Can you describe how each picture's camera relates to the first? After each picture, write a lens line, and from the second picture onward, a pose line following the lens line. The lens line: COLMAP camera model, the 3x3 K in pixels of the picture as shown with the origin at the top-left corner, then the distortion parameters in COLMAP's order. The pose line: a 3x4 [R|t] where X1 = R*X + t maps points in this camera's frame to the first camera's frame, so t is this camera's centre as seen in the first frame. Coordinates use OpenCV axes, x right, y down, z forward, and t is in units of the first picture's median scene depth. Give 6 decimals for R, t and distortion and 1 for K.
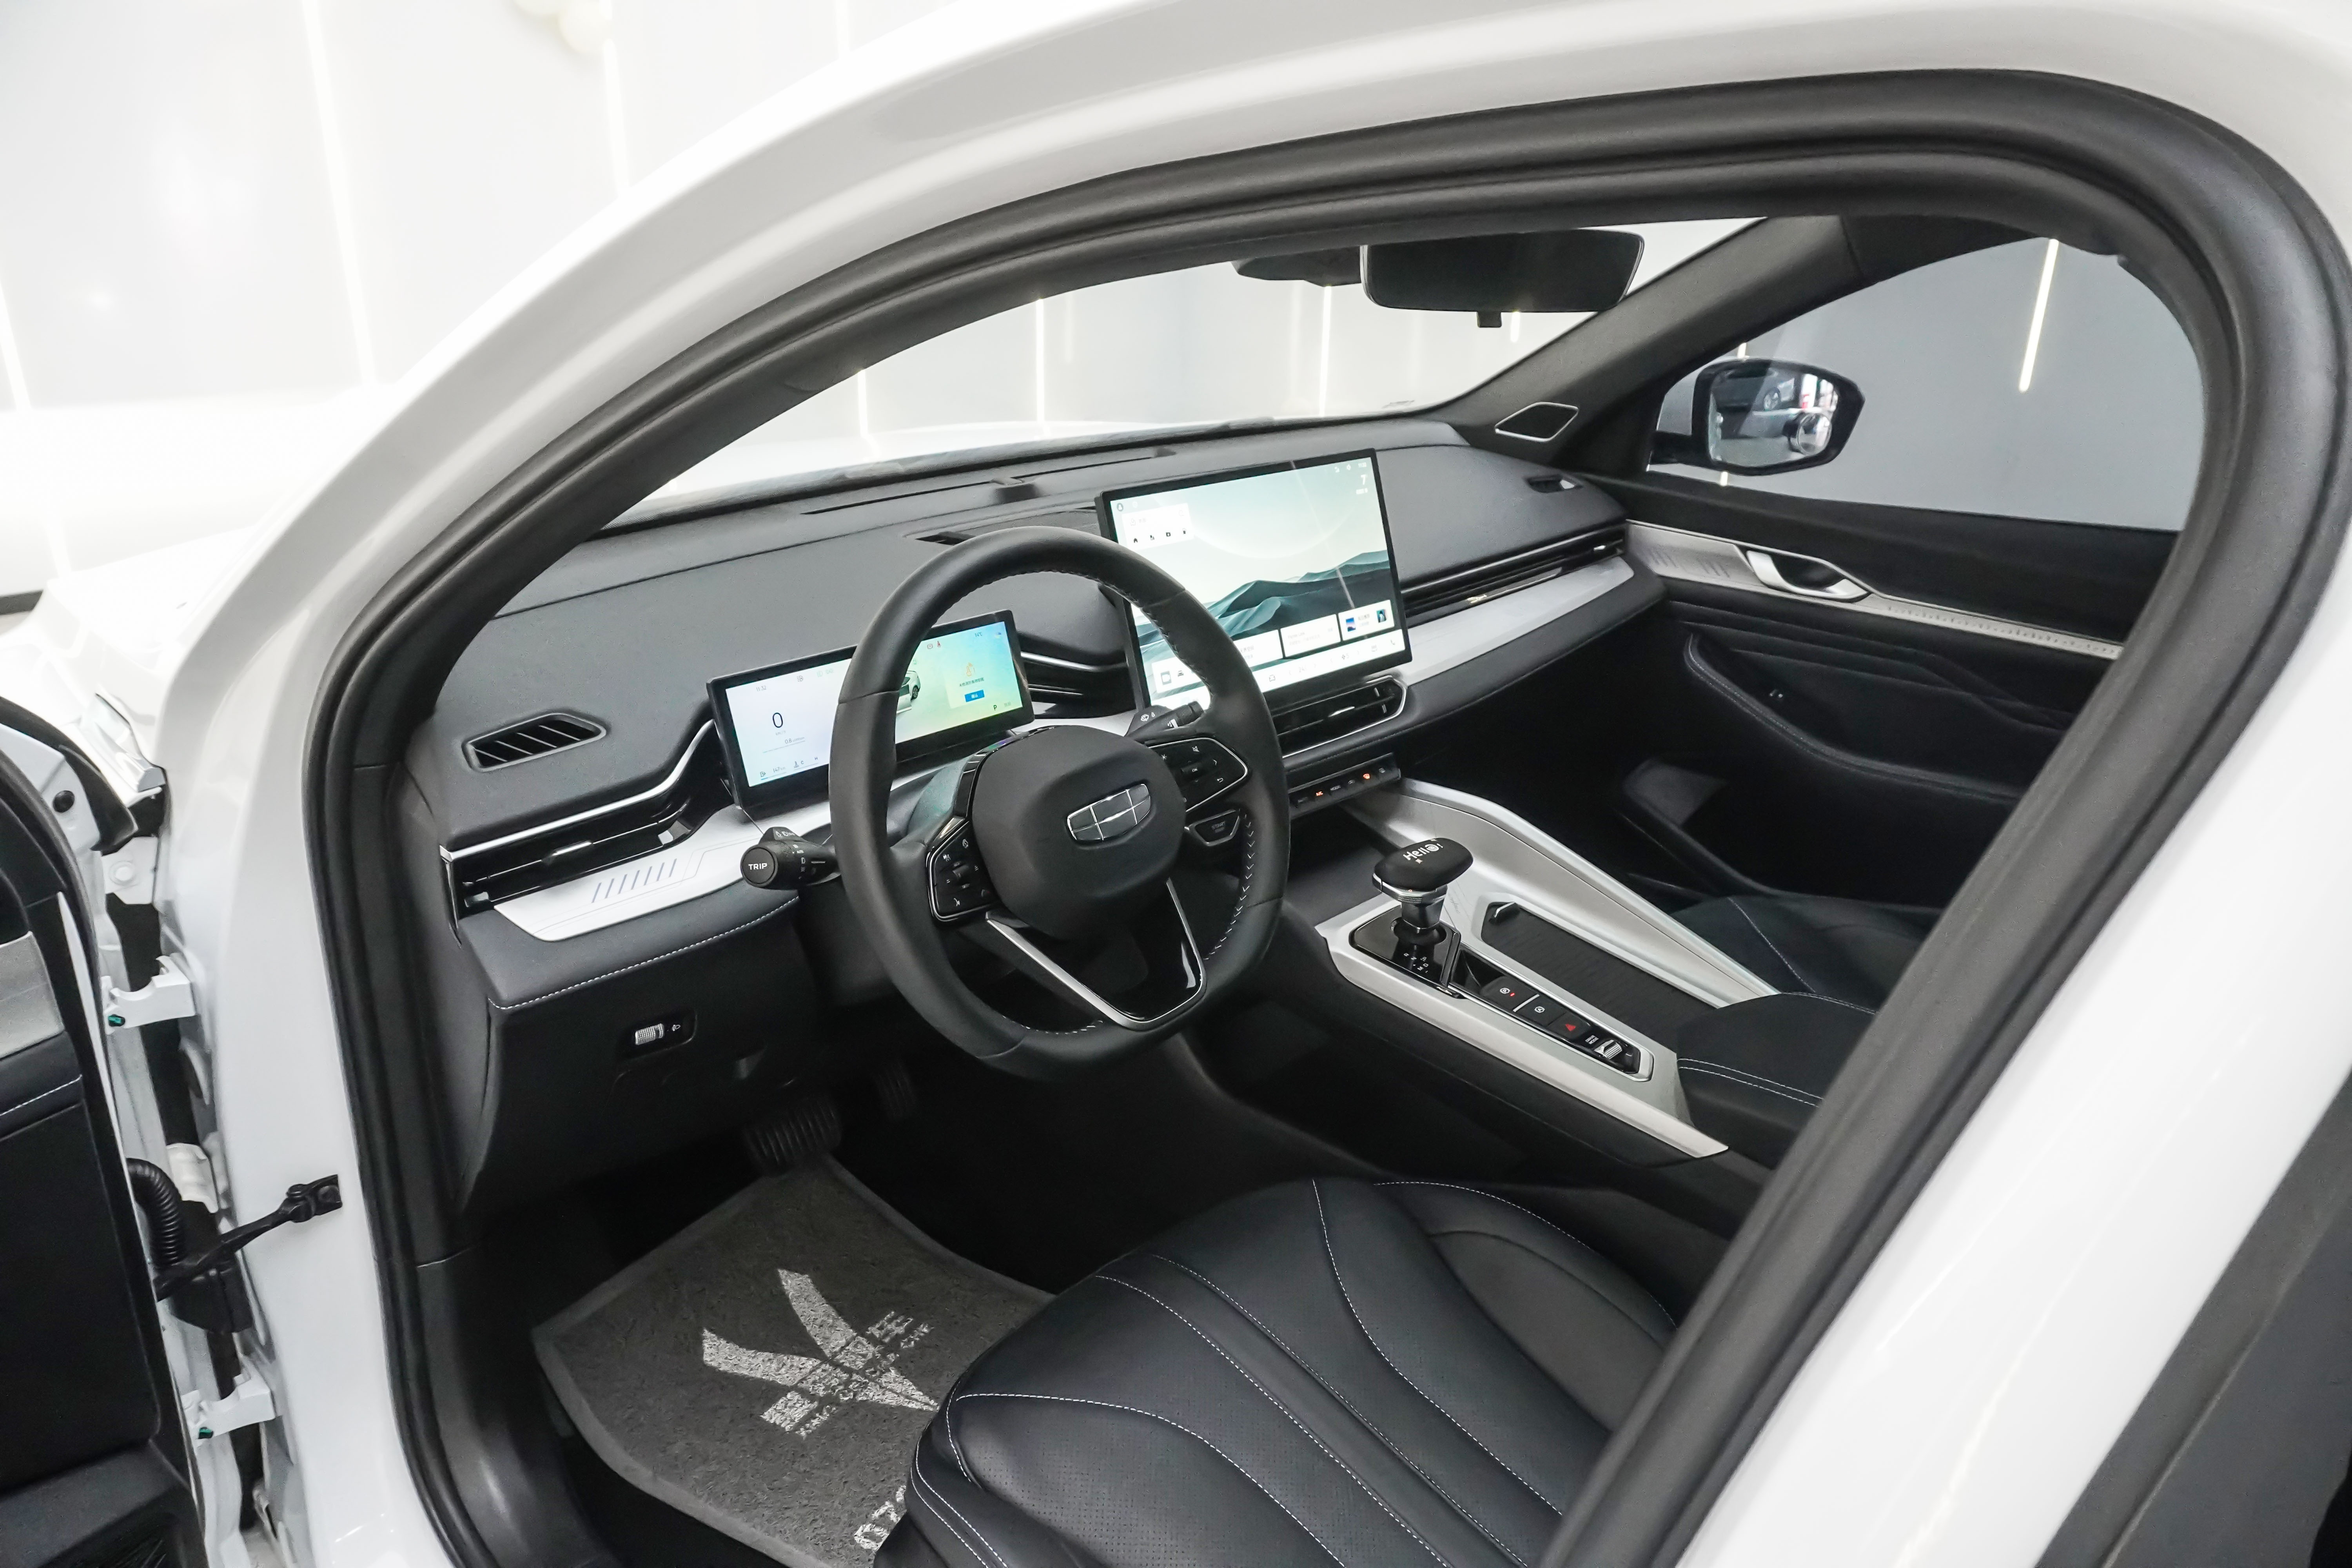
lens RADIAL K [[1550.2, 0, 1171.2], [0, 1550.2, 782.7], [0, 0, 1]] dist [-0.027978, 0.013472]
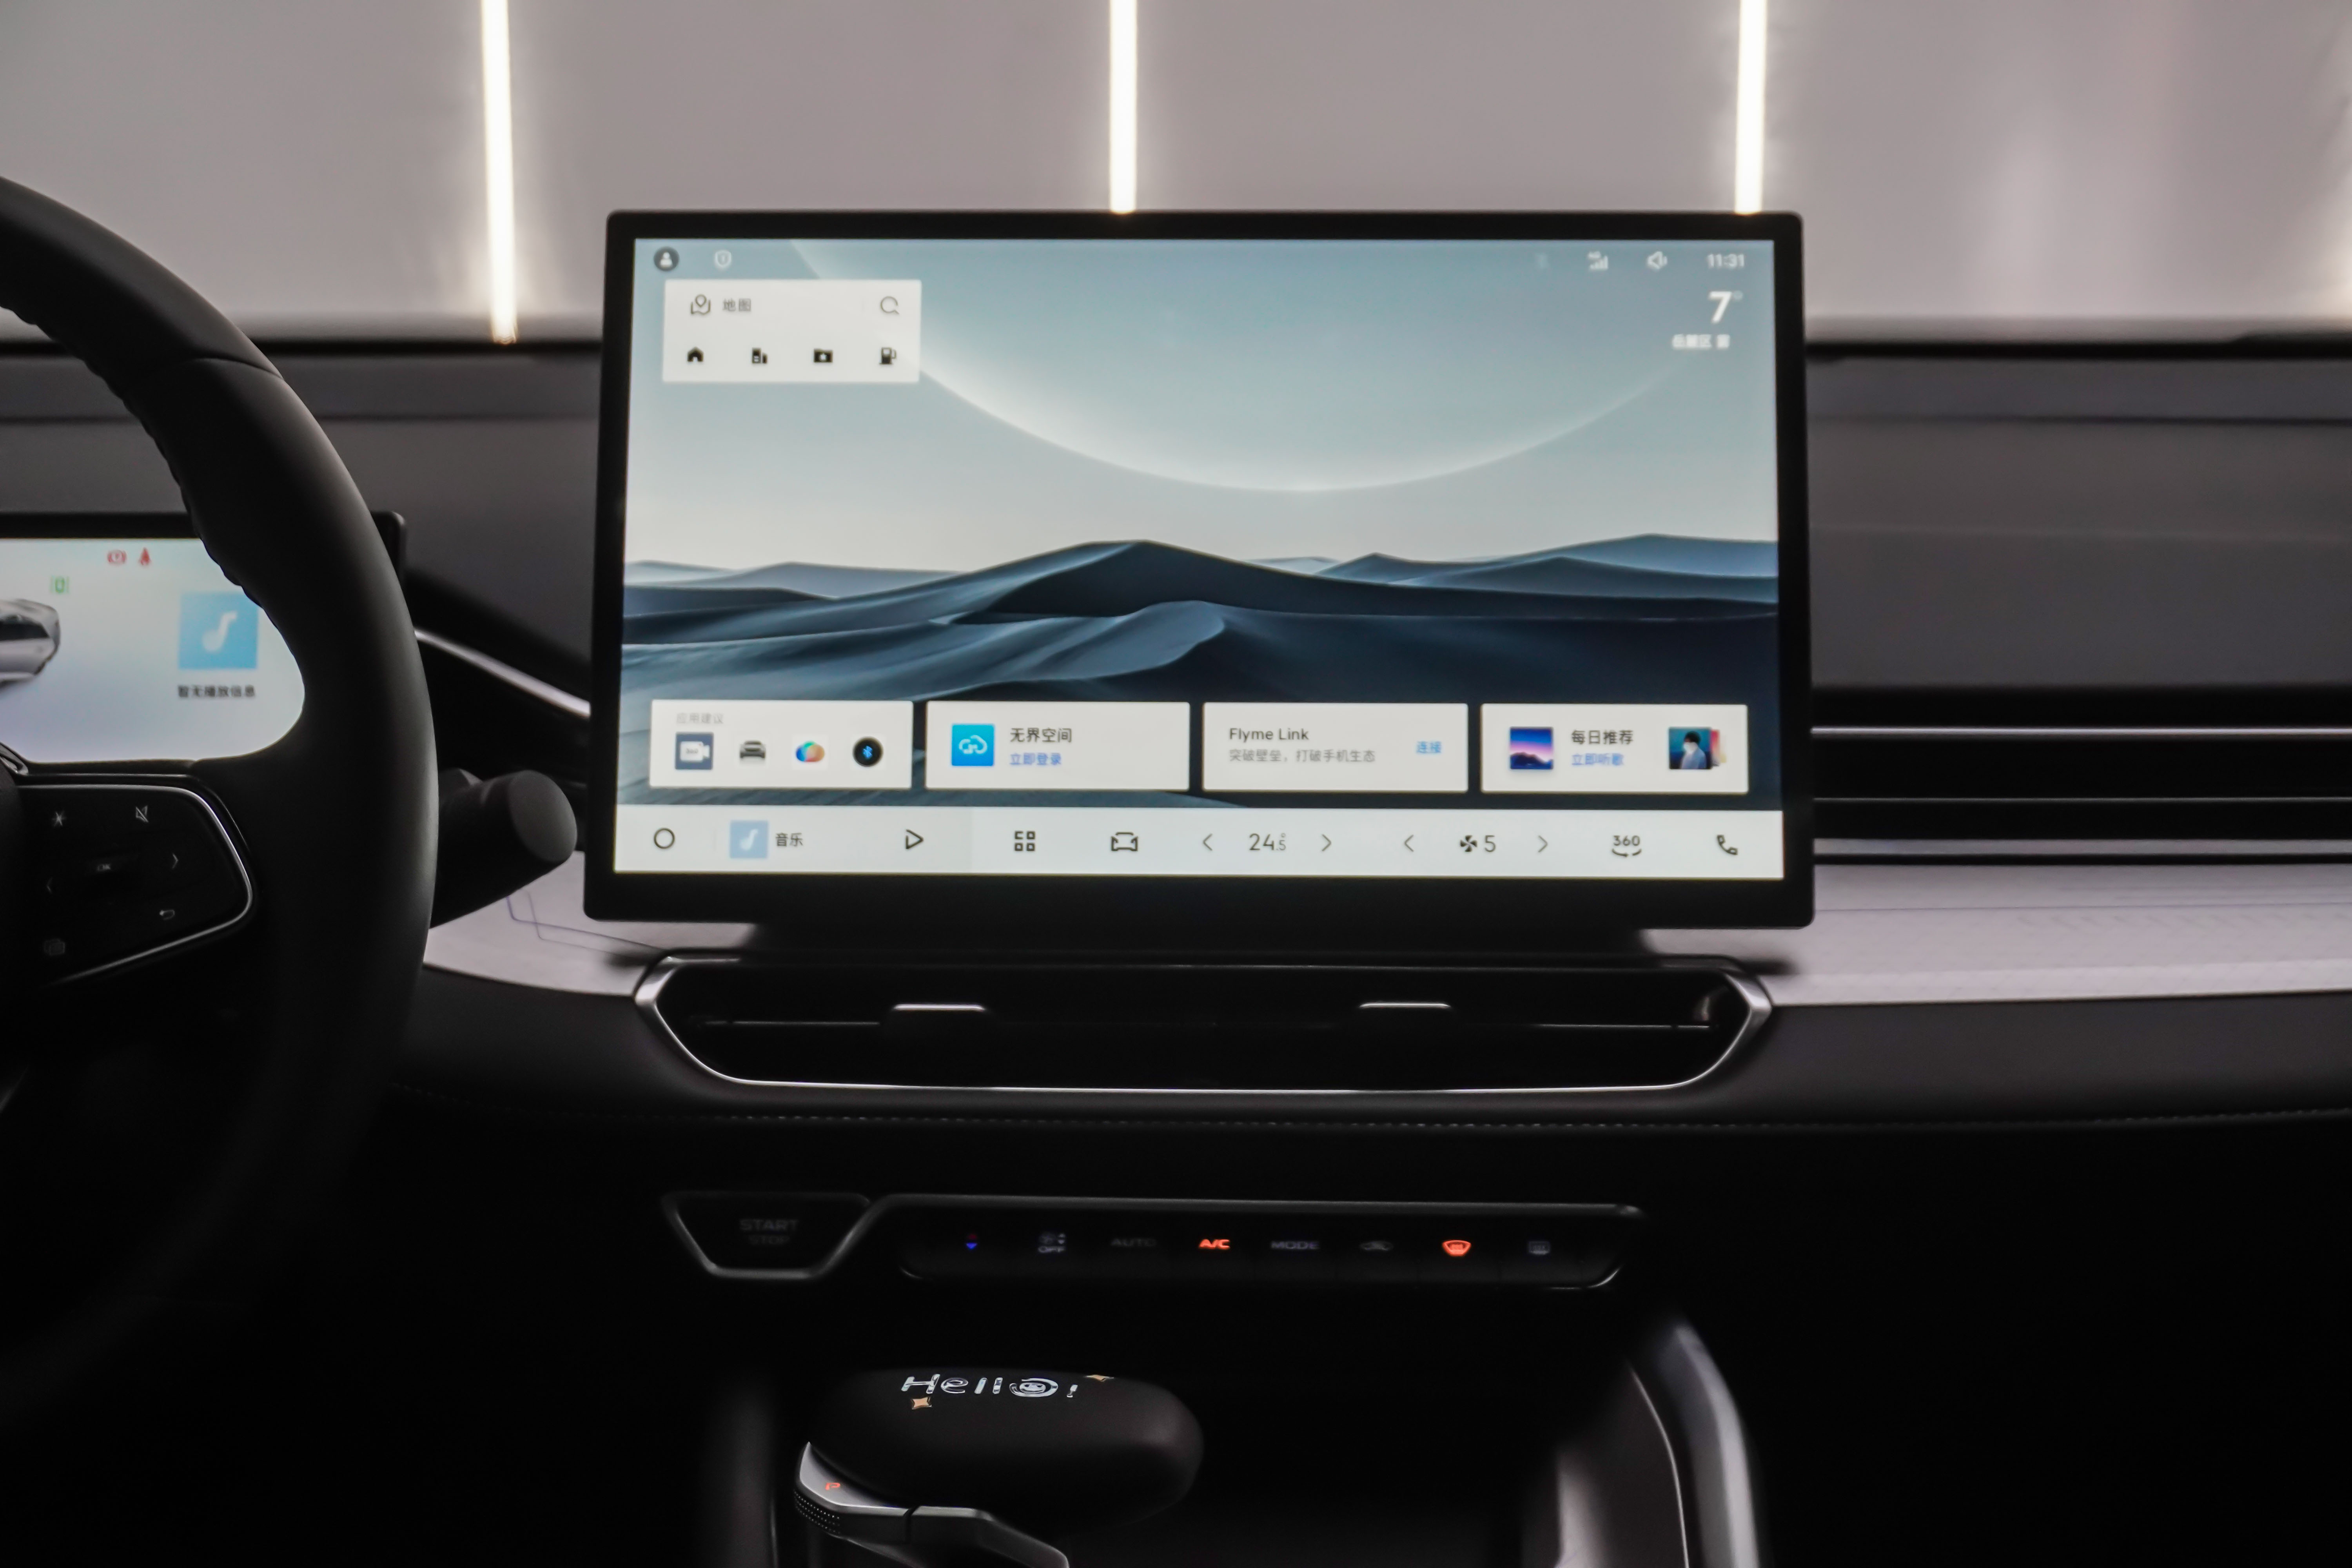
lens RADIAL K [[3626.7, 0, 1160.0], [0, 3626.7, 768.4], [0, 0, 1]] dist [0.030144, 0.000000]
pose [[0.705428, 0.092382, -0.702735, 0.566478], [-0.253404, 0.958811, -0.128329, 0.011411], [0.661935, 0.268603, 0.699782, 0.456966]]
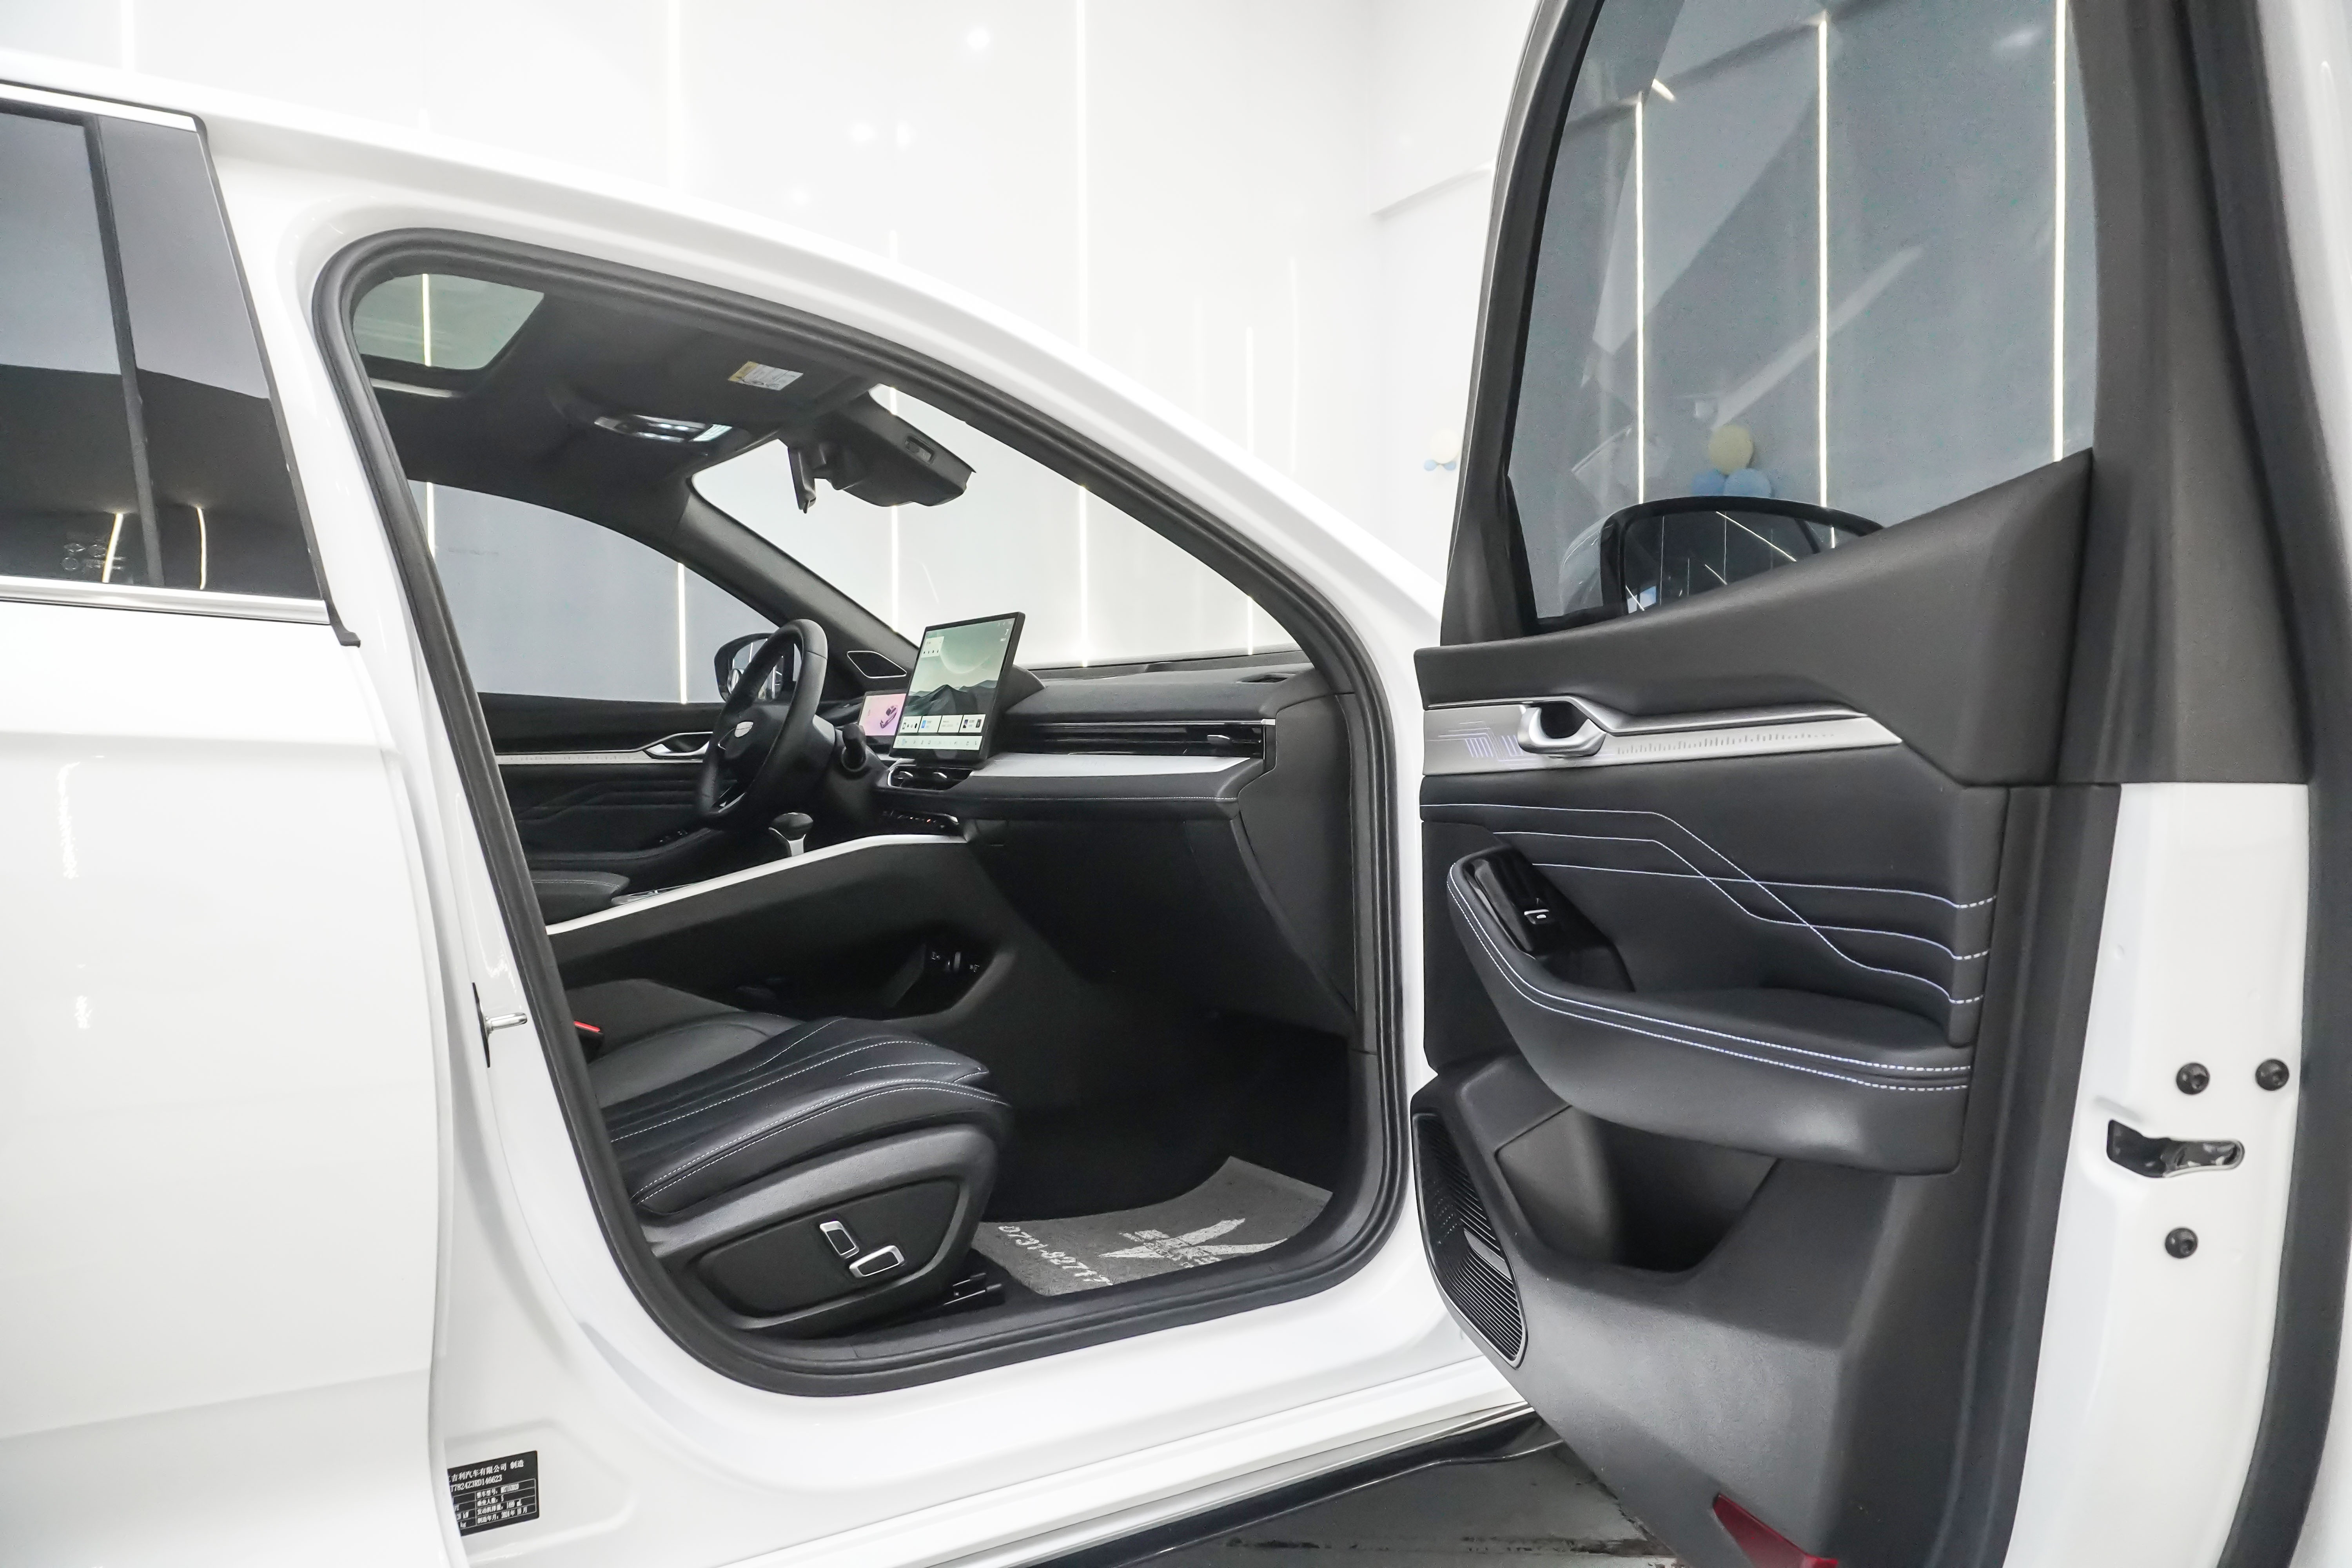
lens RADIAL K [[1550.2, 0, 1174.1], [0, 1550.2, 791.3], [0, 0, 1]] dist [-0.027978, 0.013472]
pose [[-0.229649, 0.026458, -0.972914, 1.518185], [-0.357447, 0.927481, 0.109595, -0.276571], [0.905258, 0.372934, -0.203537, 1.511614]]
